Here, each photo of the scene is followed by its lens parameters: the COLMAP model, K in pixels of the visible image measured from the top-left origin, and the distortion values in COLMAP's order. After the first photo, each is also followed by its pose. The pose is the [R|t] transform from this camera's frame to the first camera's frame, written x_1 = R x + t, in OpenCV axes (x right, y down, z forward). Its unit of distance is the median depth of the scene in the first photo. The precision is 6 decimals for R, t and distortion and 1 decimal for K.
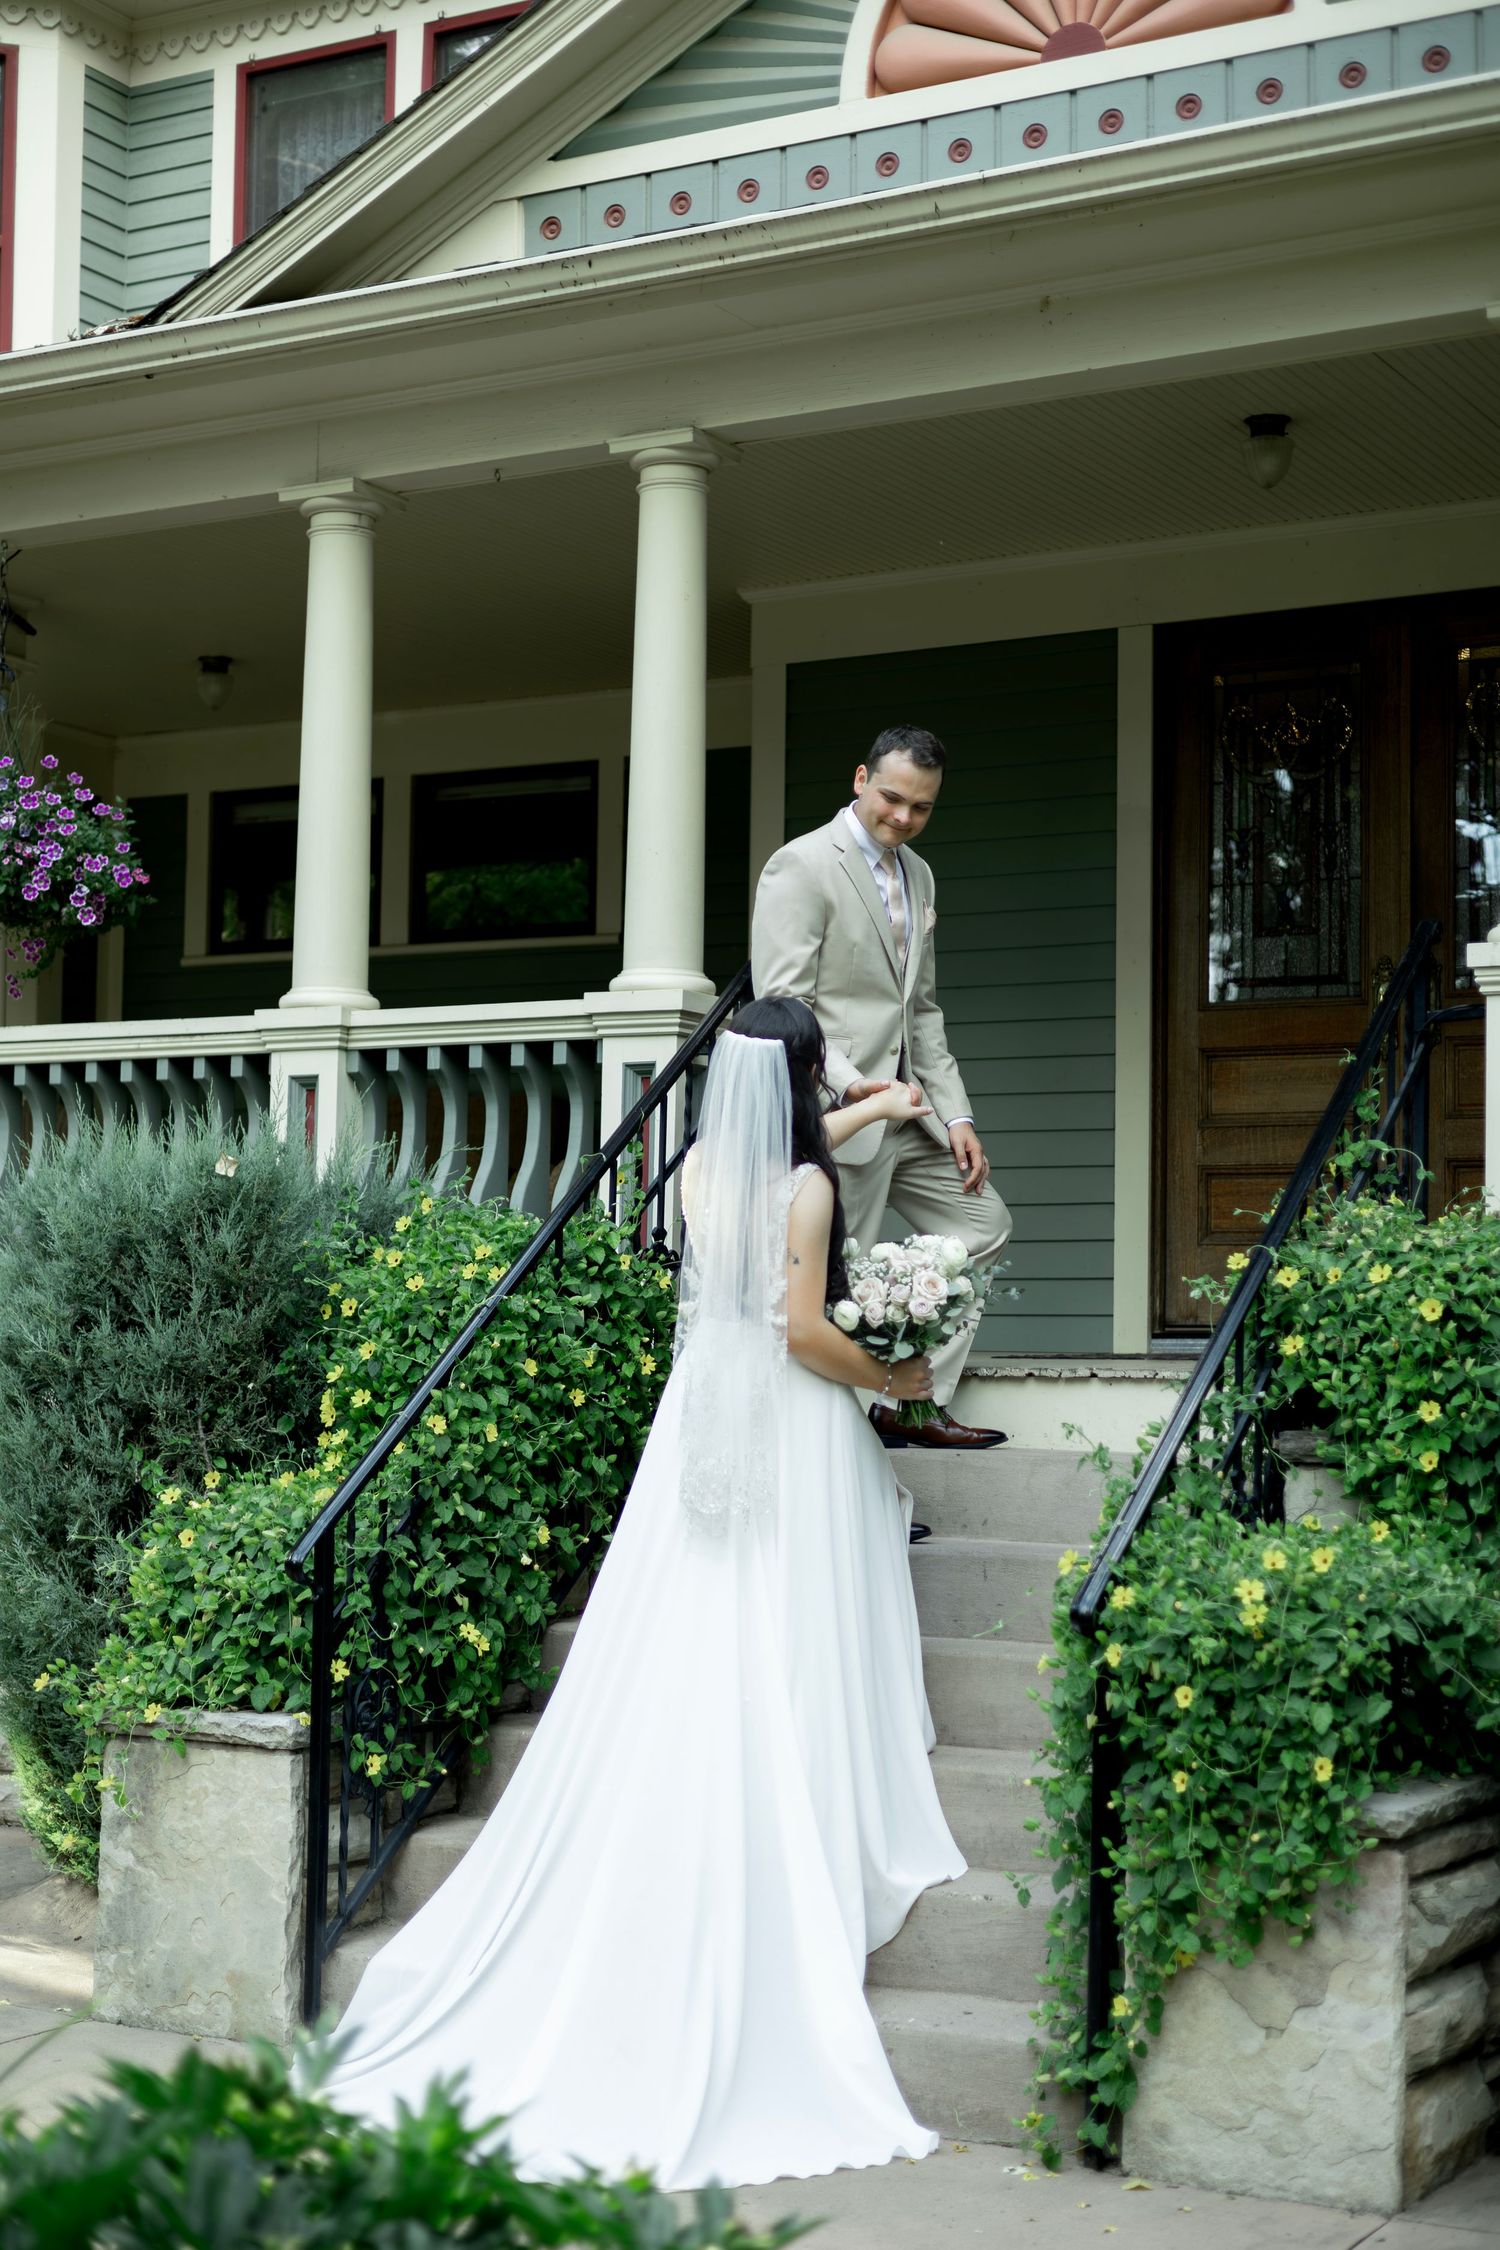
lens RADIAL K [[3183.5, 0, 750.0], [0, 3183.5, 1125.0], [0, 0, 1]] dist [0.019384, 0.010854]
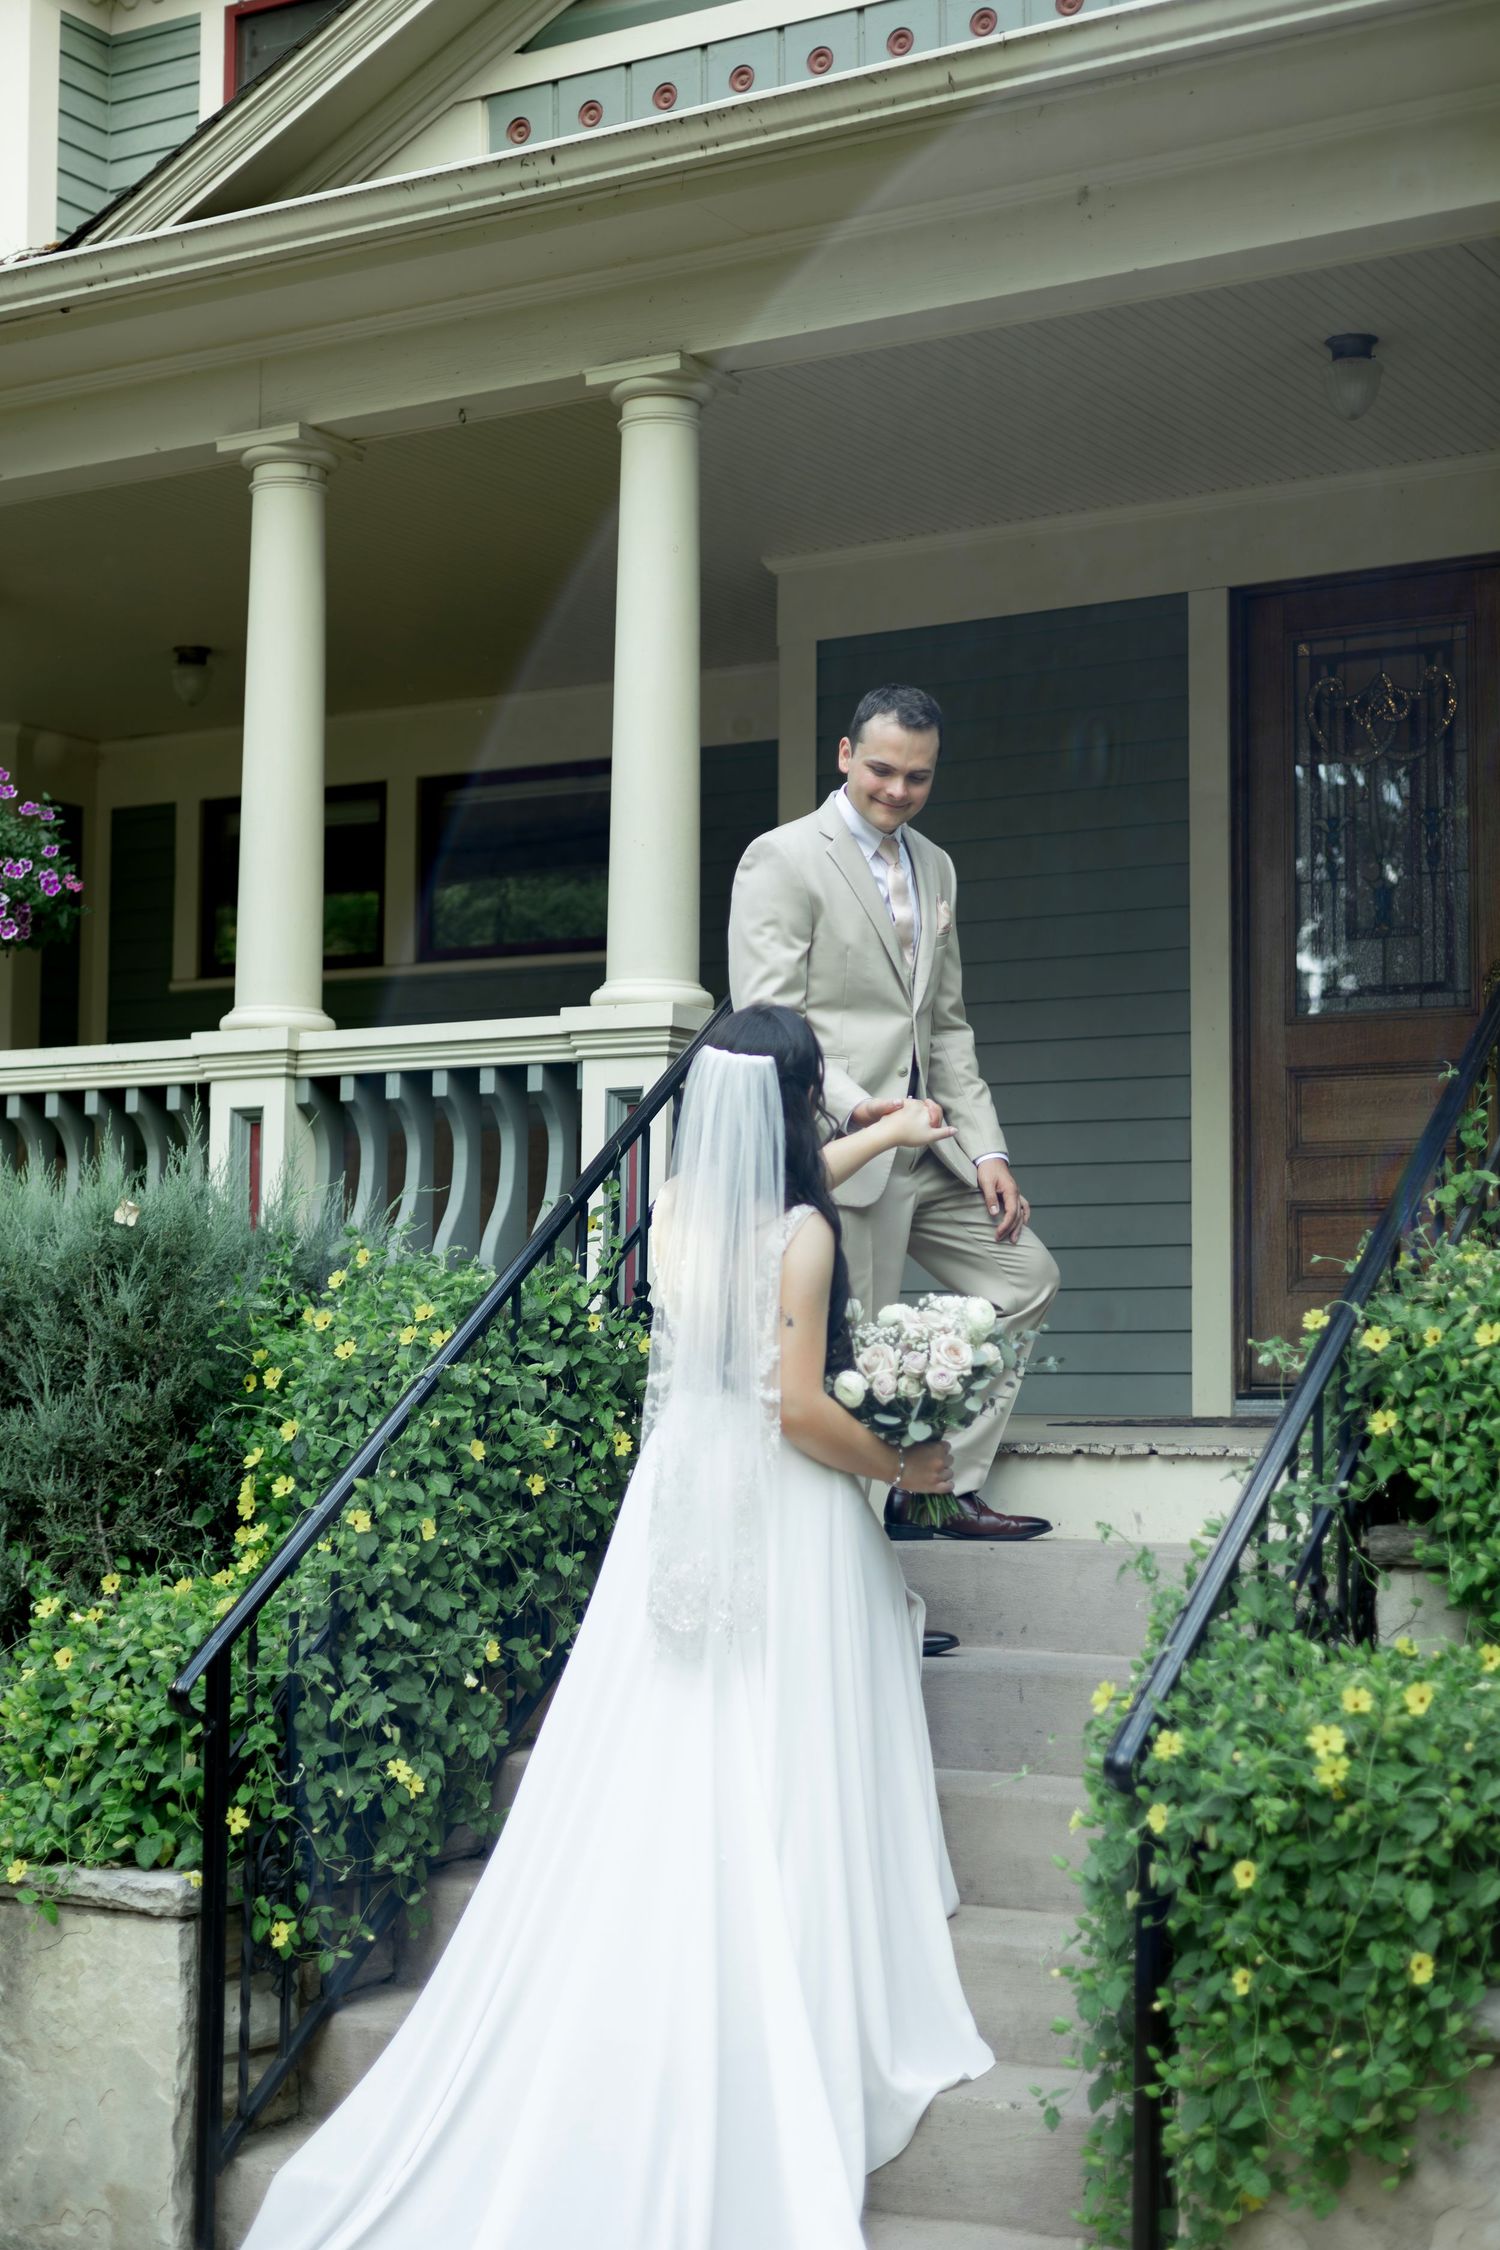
lens RADIAL K [[3297.9, 0, 752.2], [0, 3297.9, 1096.0], [0, 0, 1]] dist [0.019490, -0.012725]
pose [[0.999534, -0.010014, -0.028823, 0.030736], [0.009450, 0.999762, -0.019648, 0.000438], [0.029013, 0.019366, 0.999391, 0.133632]]
